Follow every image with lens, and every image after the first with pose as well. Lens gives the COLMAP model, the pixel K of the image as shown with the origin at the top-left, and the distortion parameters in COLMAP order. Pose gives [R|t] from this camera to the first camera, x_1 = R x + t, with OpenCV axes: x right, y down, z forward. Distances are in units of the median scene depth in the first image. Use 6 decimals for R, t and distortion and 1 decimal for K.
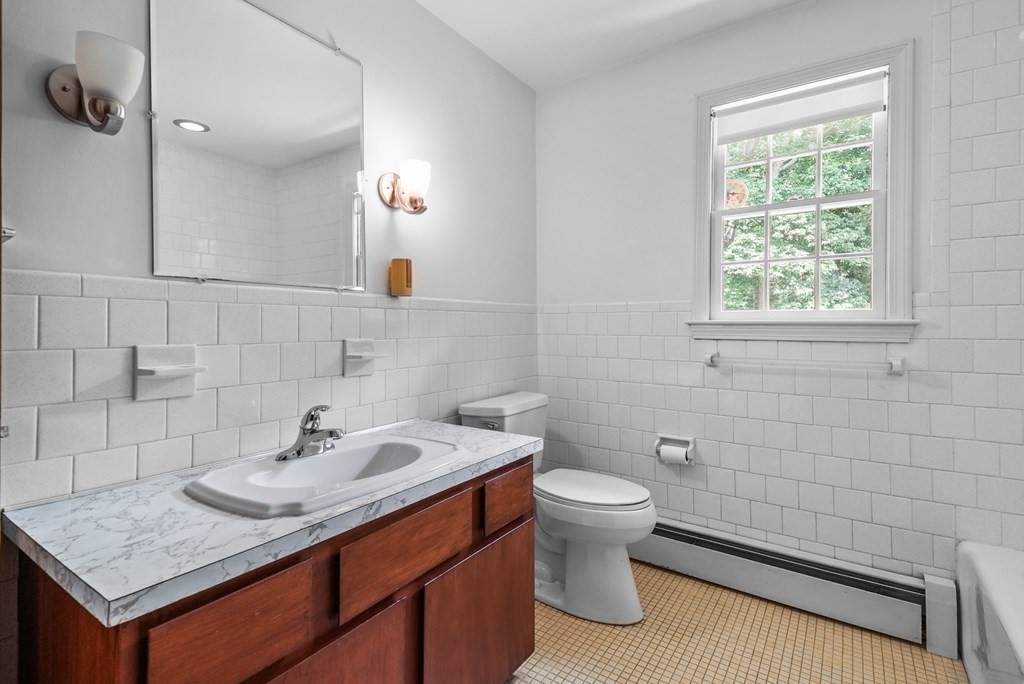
lens RADIAL K [[492.4, 0, 509.0], [0, 492.4, 323.8], [0, 0, 1]] dist [0.035189, -0.002710]
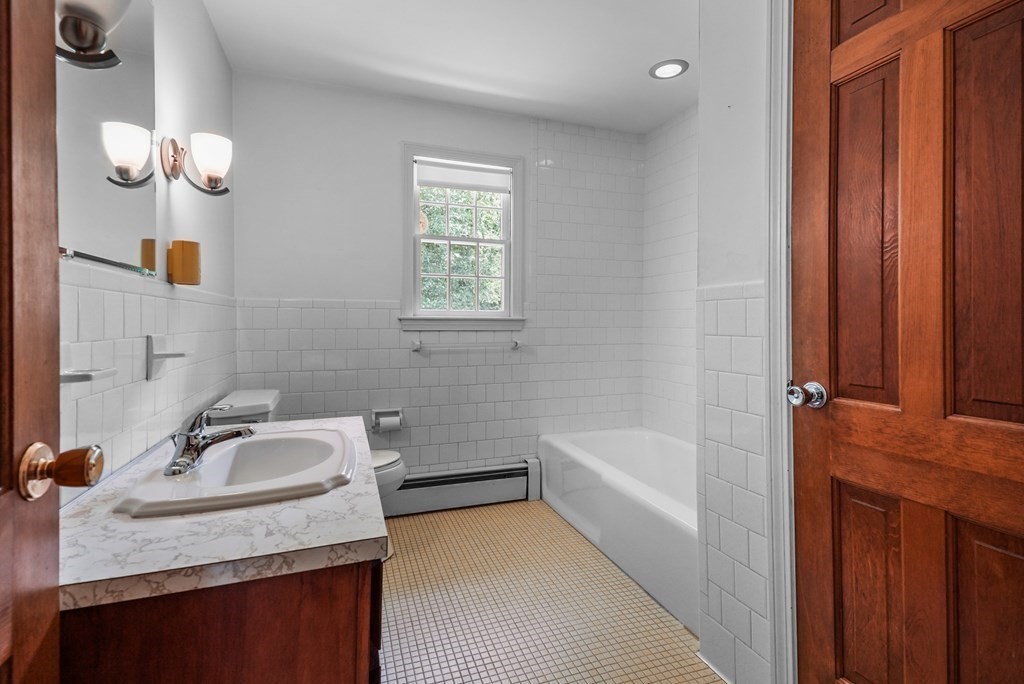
lens RADIAL K [[492.4, 0, 519.3], [0, 492.4, 319.7], [0, 0, 1]] dist [0.035189, -0.002710]
pose [[0.582061, 0.004779, 0.813131, -0.616404], [-0.004604, 0.999986, -0.002582, 0.005115], [-0.813132, -0.002241, 0.582075, 0.006848]]
